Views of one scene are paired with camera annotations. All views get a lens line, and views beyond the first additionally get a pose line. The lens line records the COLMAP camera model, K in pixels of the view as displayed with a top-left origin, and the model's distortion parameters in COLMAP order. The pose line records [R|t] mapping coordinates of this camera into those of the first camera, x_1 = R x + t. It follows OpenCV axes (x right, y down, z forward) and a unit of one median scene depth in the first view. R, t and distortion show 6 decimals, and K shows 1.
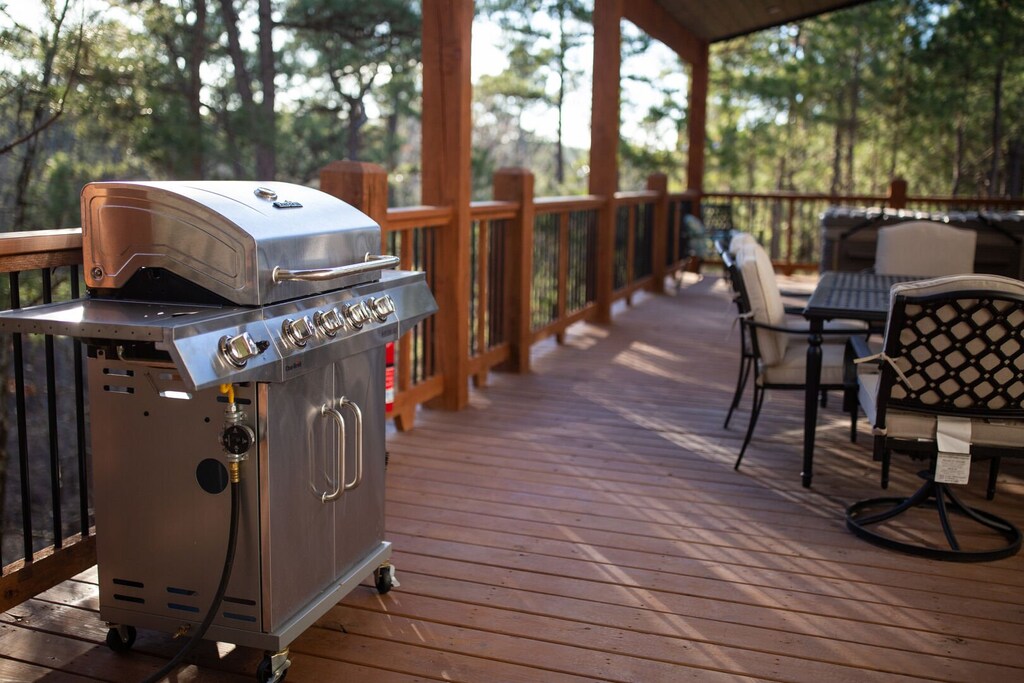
lens RADIAL K [[998.9, 0, 512.0], [0, 998.9, 341.5], [0, 0, 1]] dist [0.003854, 0.002580]
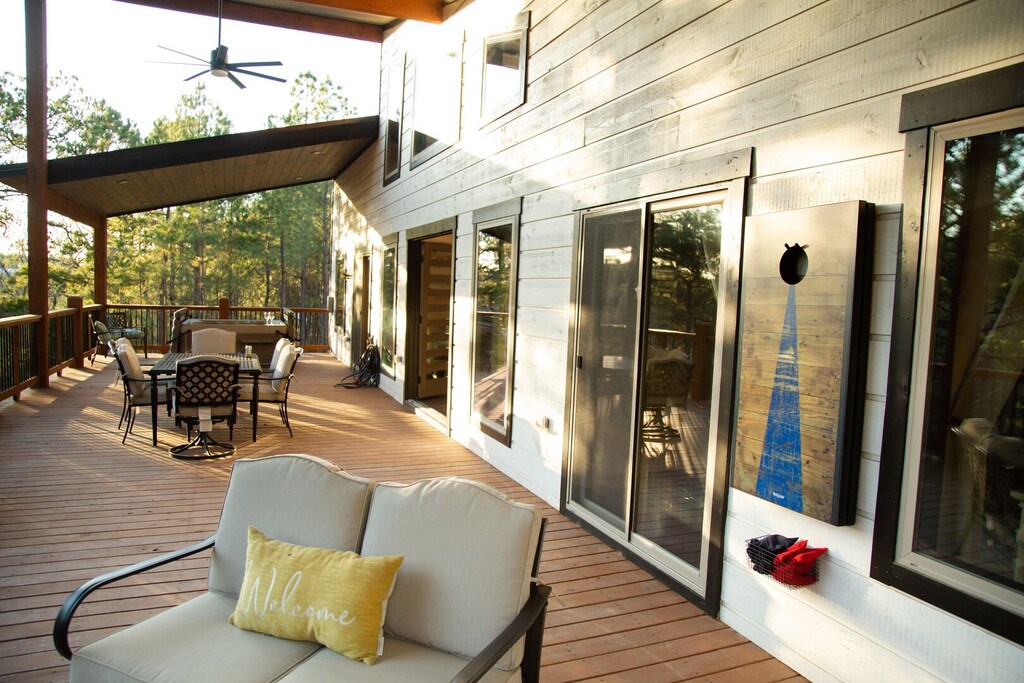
lens RADIAL K [[670.7, 0, 512.0], [0, 670.7, 341.5], [0, 0, 1]] dist [-0.025899, -0.000443]
pose [[0.751810, -0.041667, 0.658062, -0.116451], [0.085224, 0.995771, -0.034315, 0.032273], [-0.653849, 0.081881, 0.752181, -0.923642]]
